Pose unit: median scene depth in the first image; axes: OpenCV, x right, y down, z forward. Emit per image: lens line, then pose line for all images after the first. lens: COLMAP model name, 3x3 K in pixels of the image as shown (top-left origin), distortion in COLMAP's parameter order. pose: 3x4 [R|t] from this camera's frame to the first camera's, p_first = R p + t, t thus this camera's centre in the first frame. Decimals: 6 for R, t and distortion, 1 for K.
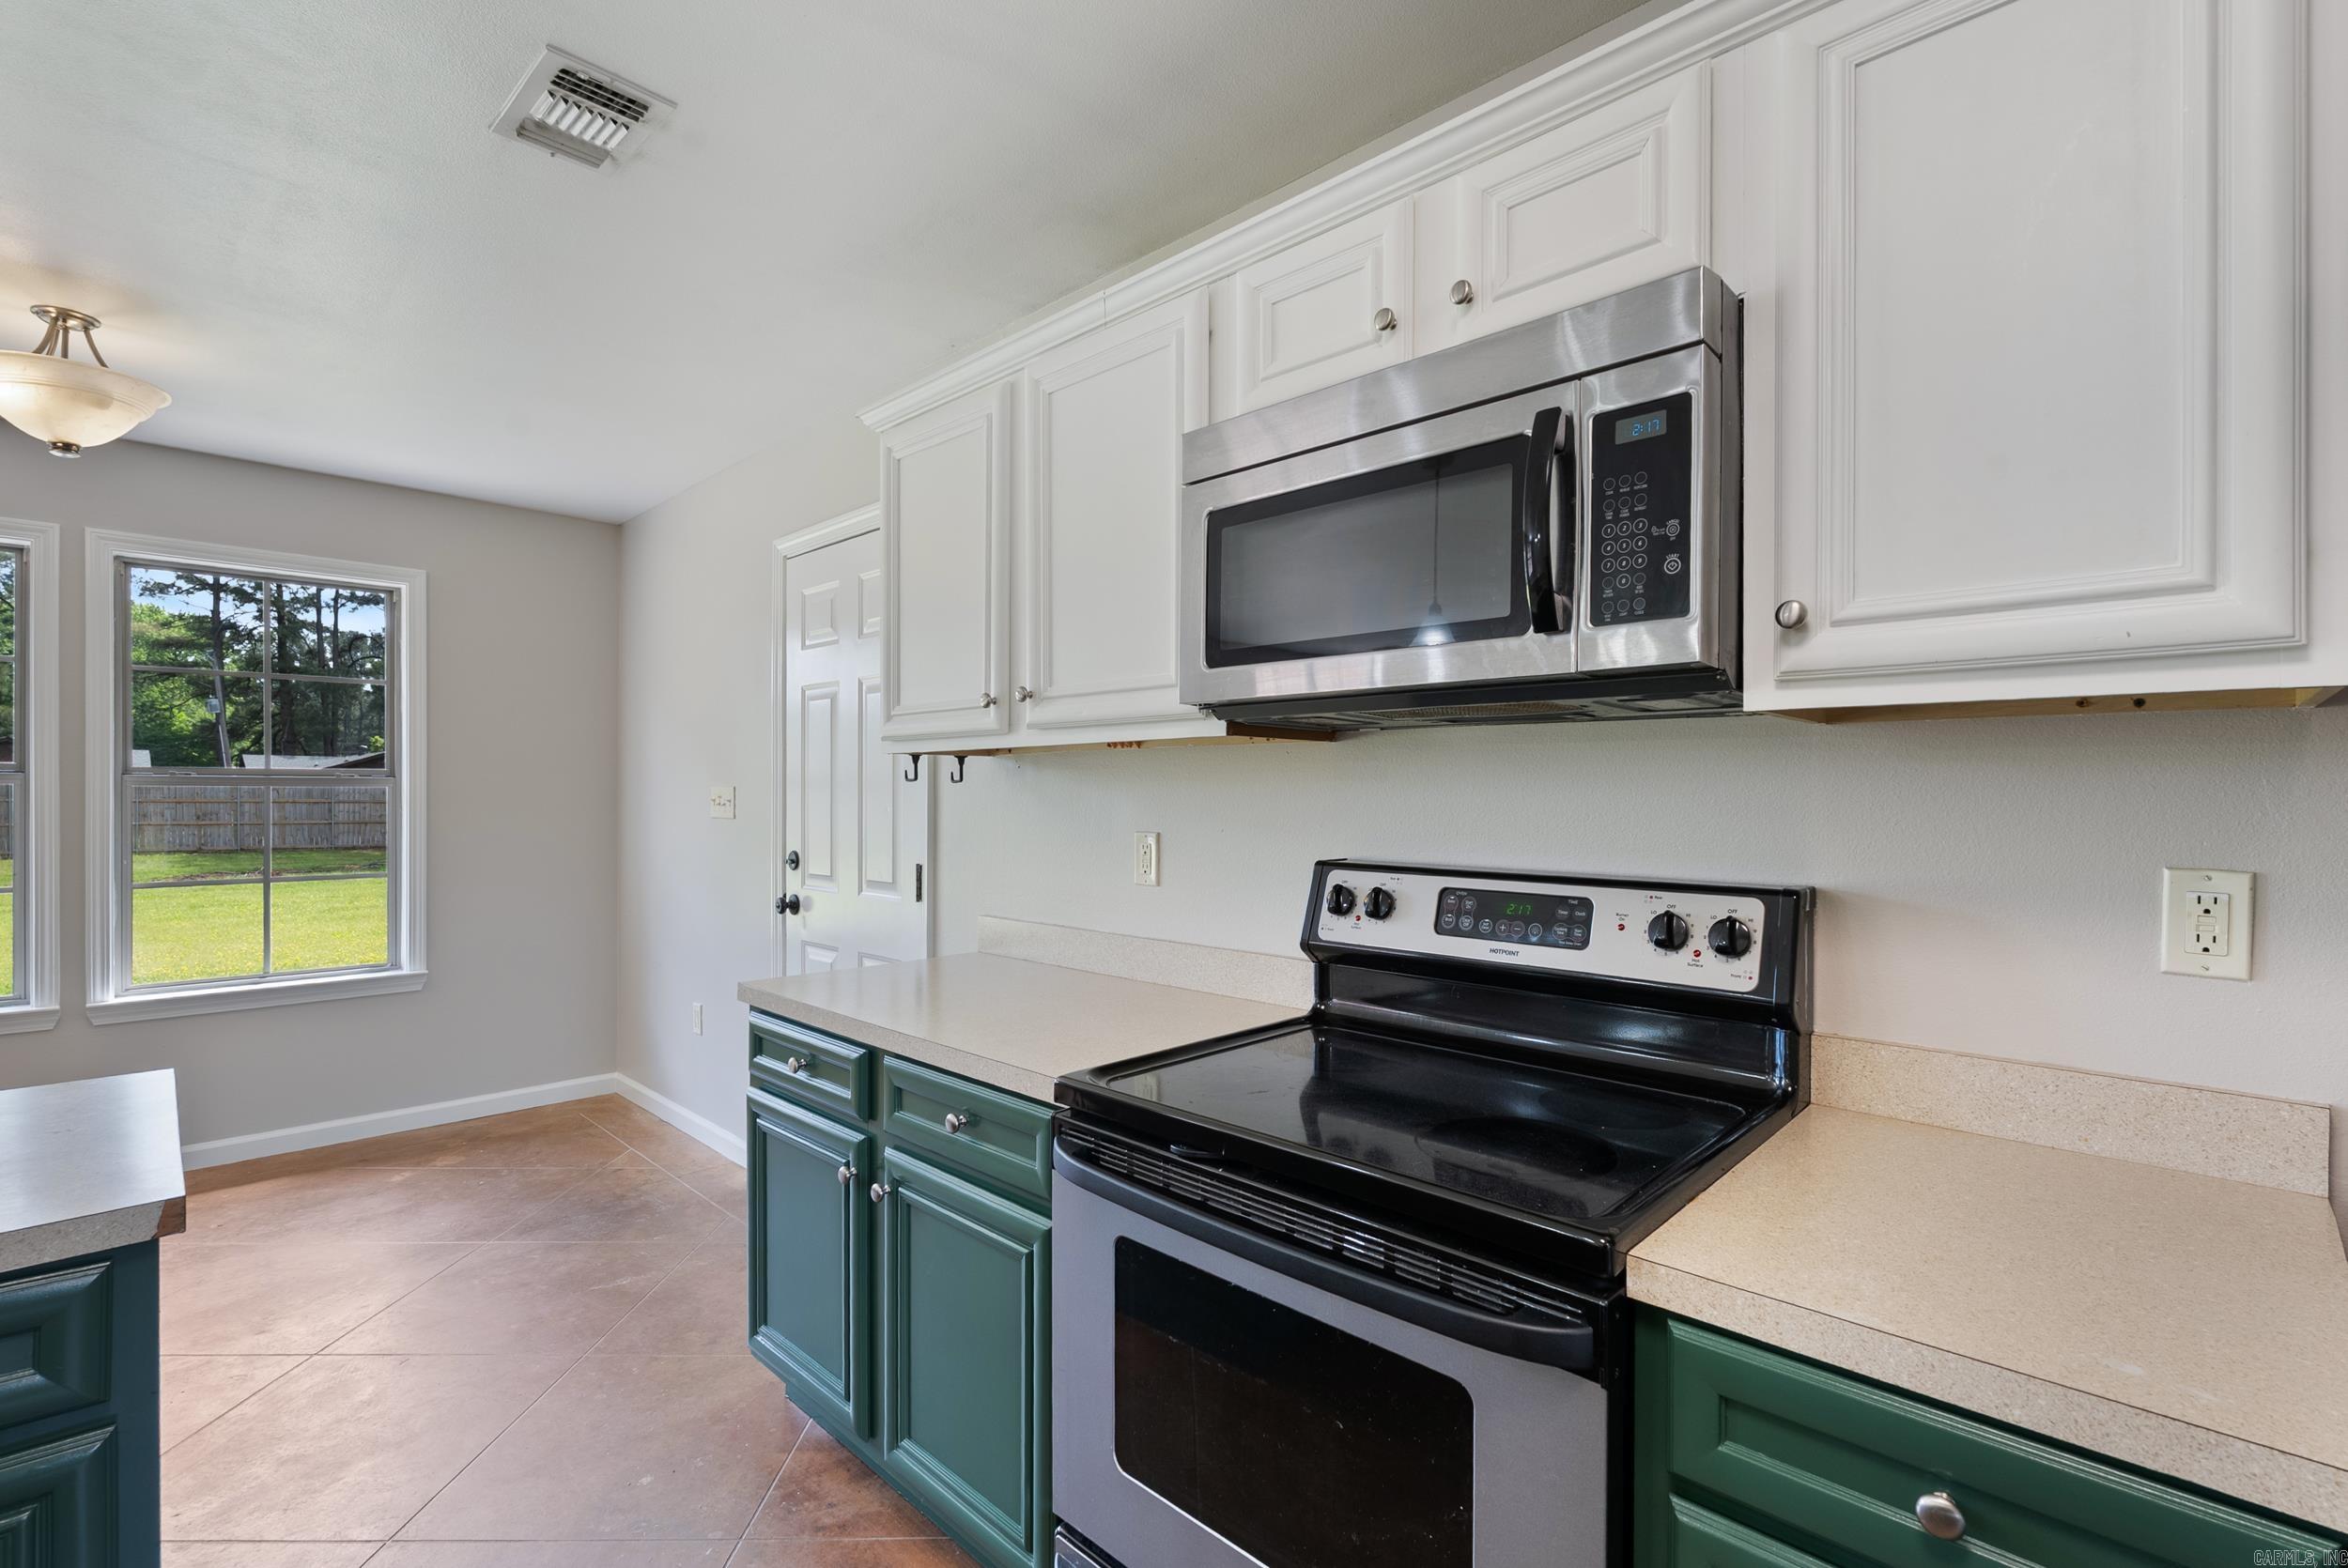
lens RADIAL K [[1039.1, 0, 1183.9], [0, 1039.1, 789.9], [0, 0, 1]] dist [-0.007294, 0.001150]
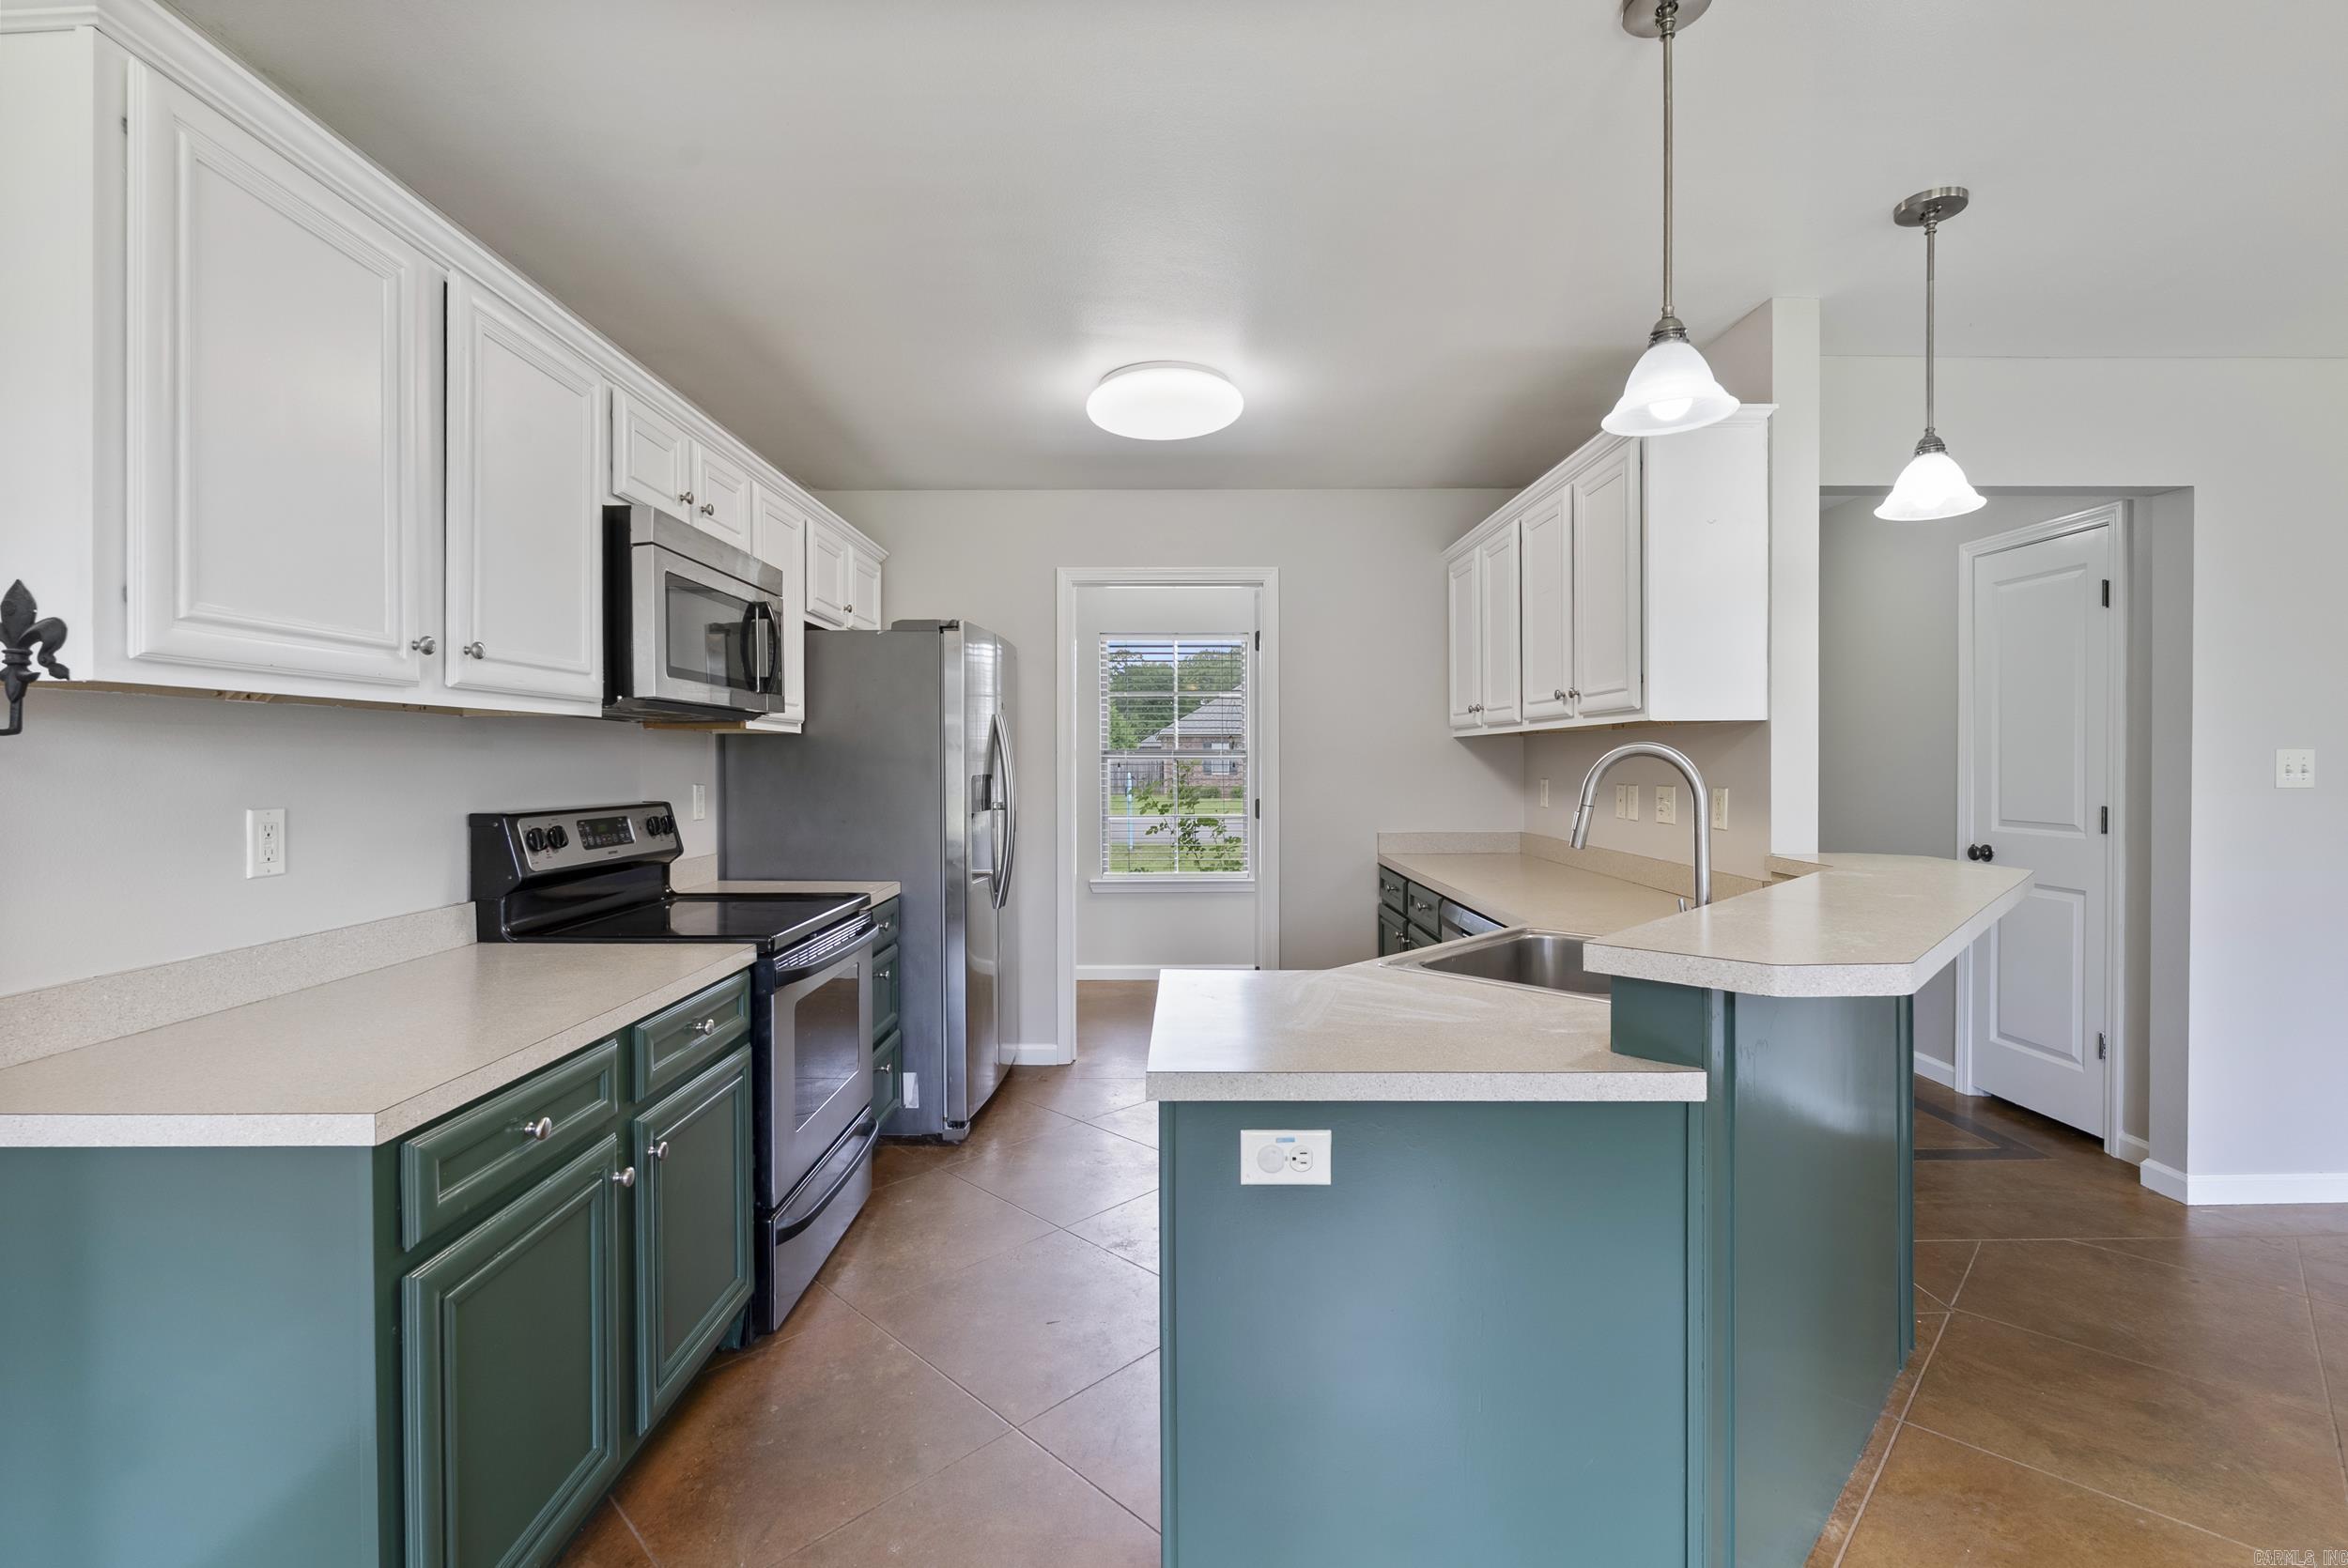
lens RADIAL K [[1039.1, 0, 1172.0], [0, 1039.1, 774.0], [0, 0, 1]] dist [-0.007294, 0.001150]
pose [[-0.695140, -0.009102, 0.718817, -0.676225], [-0.001209, 0.999933, 0.011492, 0.003305], [-0.718873, 0.007119, -0.695105, 0.665125]]
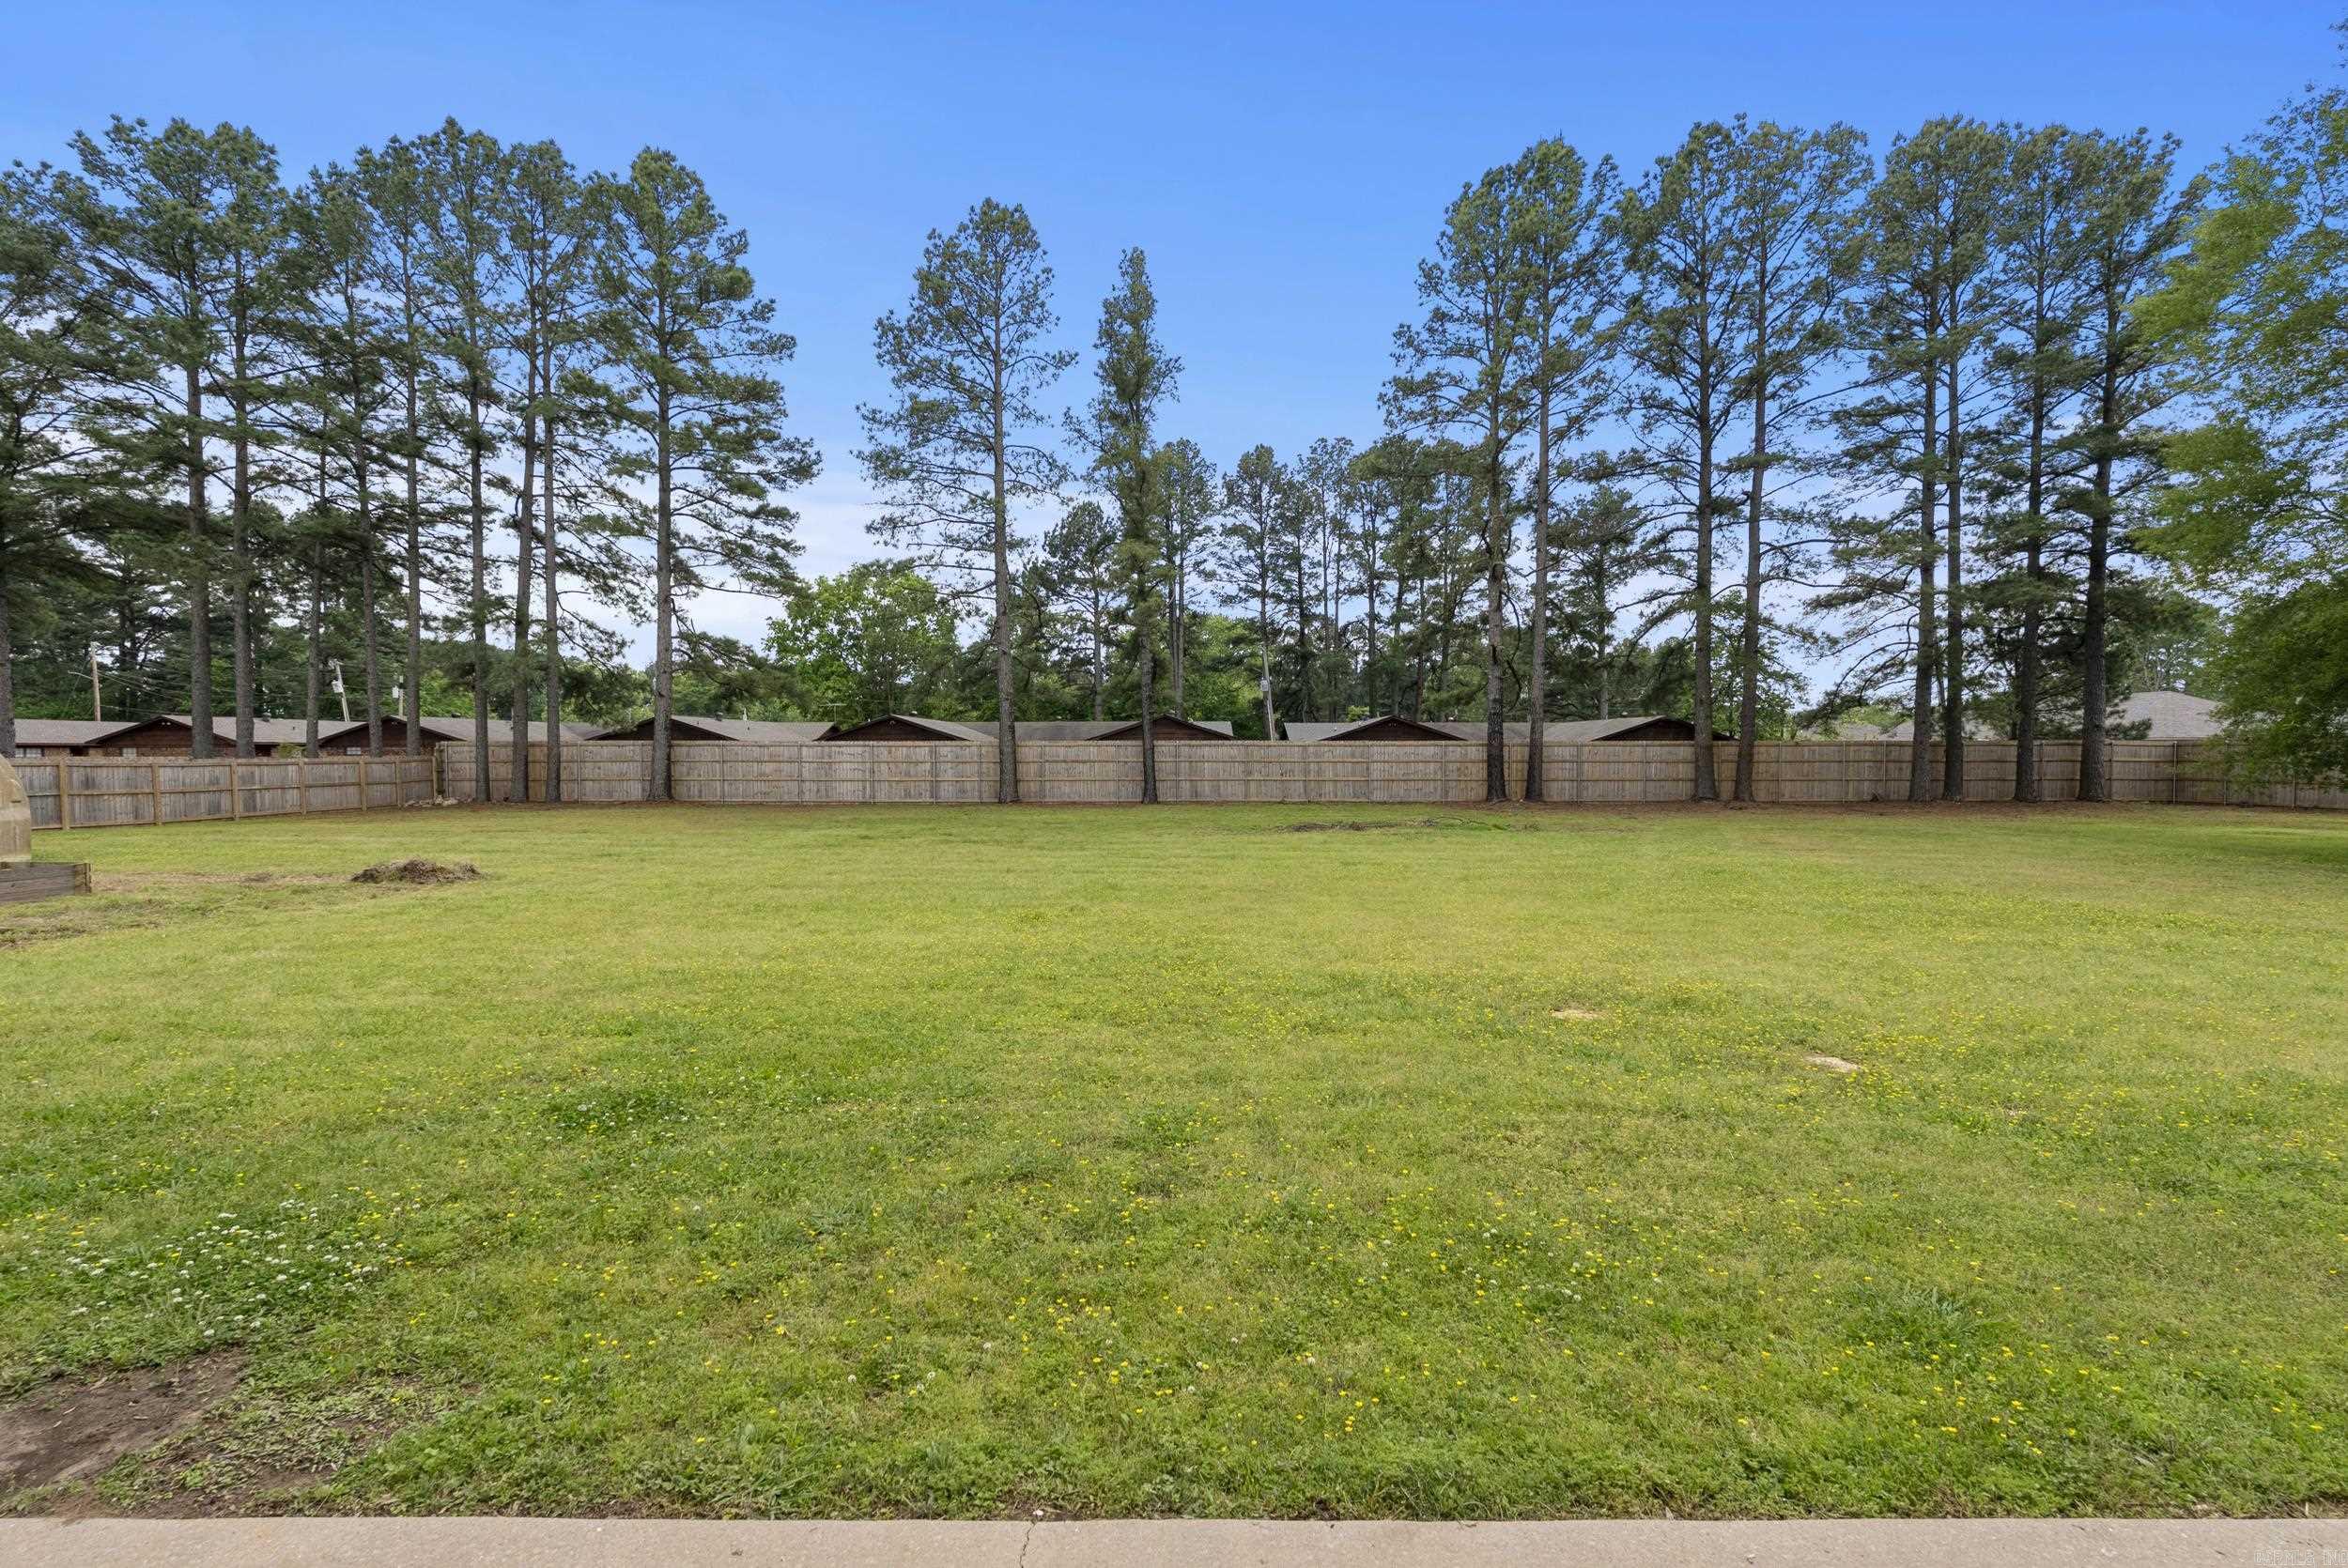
lens RADIAL K [[1039.1, 0, 1173.1], [0, 1039.1, 776.7], [0, 0, 1]] dist [-0.007294, 0.001150]
pose [[0.686010, 0.011839, -0.727496, -1.461950], [0.006963, 0.999715, 0.022834, -0.003102], [0.727559, -0.020730, 0.685732, 0.683952]]
